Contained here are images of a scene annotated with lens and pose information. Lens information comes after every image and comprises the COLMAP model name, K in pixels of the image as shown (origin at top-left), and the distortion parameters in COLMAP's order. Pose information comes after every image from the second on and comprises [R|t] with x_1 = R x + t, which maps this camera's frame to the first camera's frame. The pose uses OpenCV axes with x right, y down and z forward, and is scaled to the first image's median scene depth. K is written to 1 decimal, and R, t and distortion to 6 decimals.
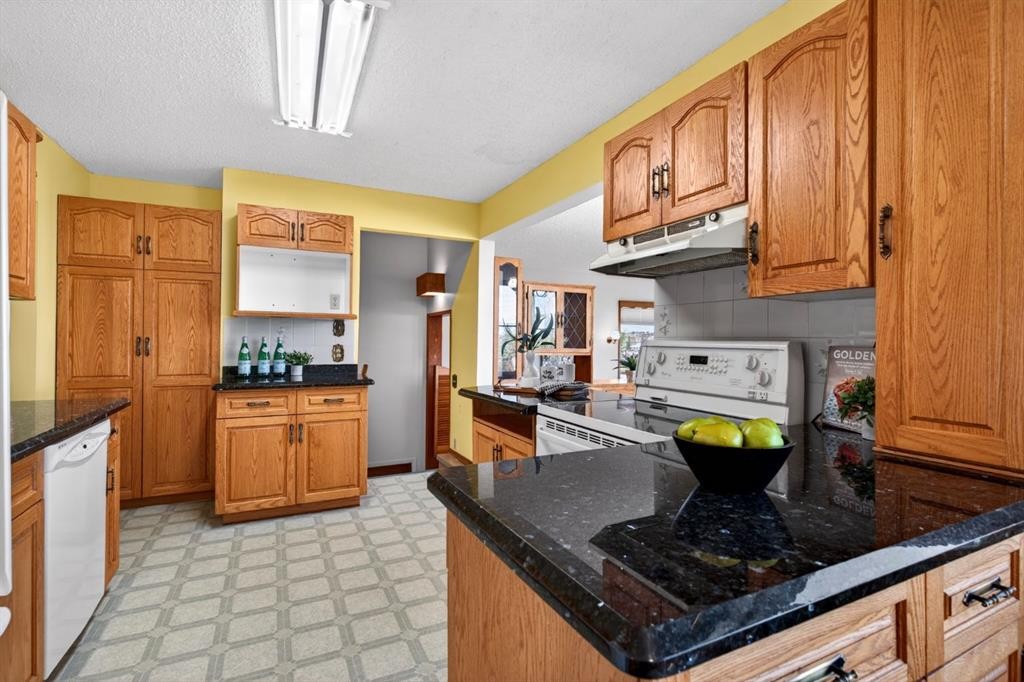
lens RADIAL K [[487.8, 0, 512.9], [0, 487.8, 323.7], [0, 0, 1]] dist [0.002545, -0.000057]
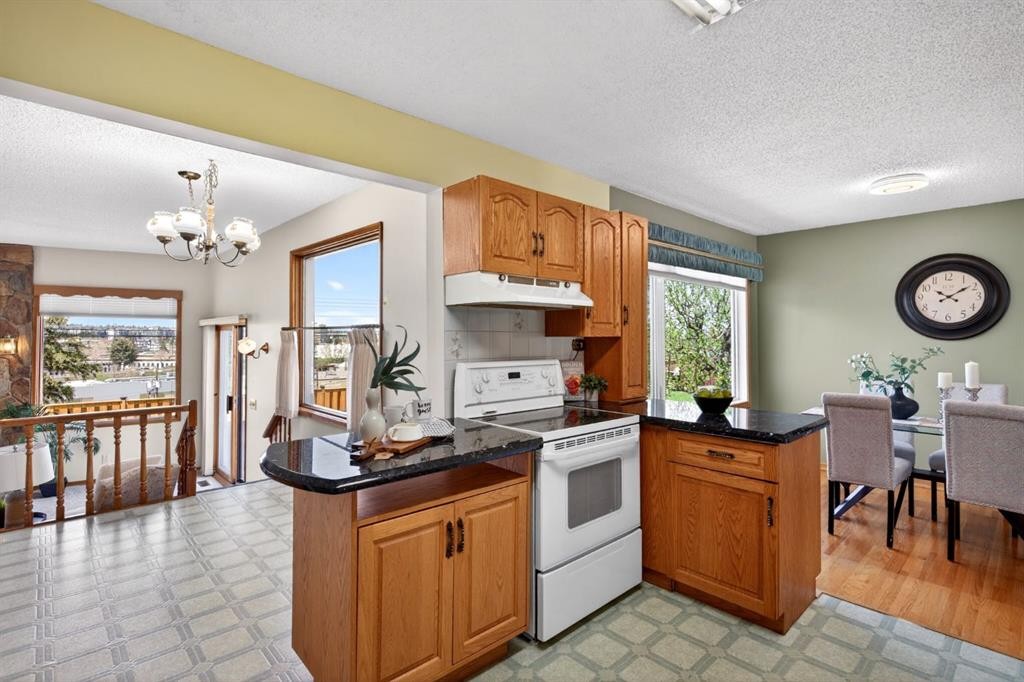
lens RADIAL K [[487.8, 0, 512.9], [0, 487.8, 323.7], [0, 0, 1]] dist [0.002545, -0.000057]
pose [[-0.282940, 0.015380, 0.959014, -0.938768], [-0.034666, 0.999054, -0.026250, -0.034909], [-0.958511, -0.040673, -0.282139, 1.403252]]
